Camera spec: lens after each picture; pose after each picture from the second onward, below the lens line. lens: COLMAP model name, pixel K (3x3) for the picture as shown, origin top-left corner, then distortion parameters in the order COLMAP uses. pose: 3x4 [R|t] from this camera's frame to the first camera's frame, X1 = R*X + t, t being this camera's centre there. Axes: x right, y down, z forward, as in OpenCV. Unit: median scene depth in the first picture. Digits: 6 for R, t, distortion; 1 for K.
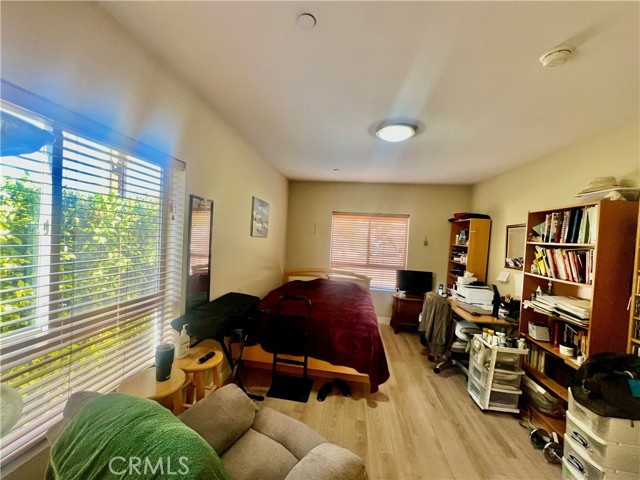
lens RADIAL K [[257.6, 0, 320.0], [0, 257.6, 240.0], [0, 0, 1]] dist [-0.002950, -0.000282]
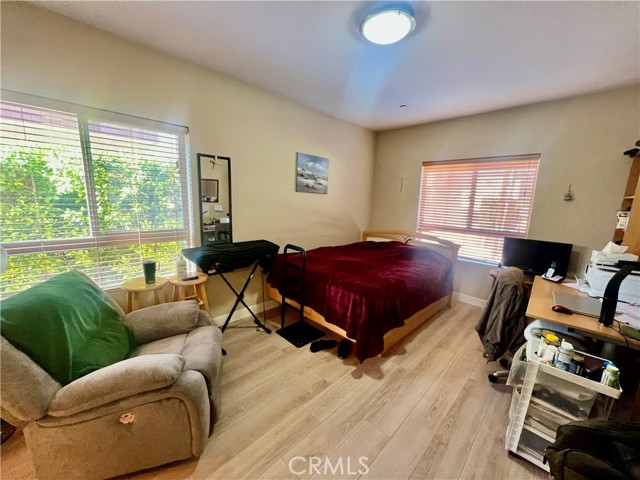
lens RADIAL K [[257.6, 0, 320.0], [0, 257.6, 240.0], [0, 0, 1]] dist [-0.002950, -0.000282]
pose [[0.792760, 0.071142, -0.605367, 0.548502], [0.003060, 0.992688, 0.120667, 0.065009], [0.609526, -0.097512, 0.786746, 0.245488]]
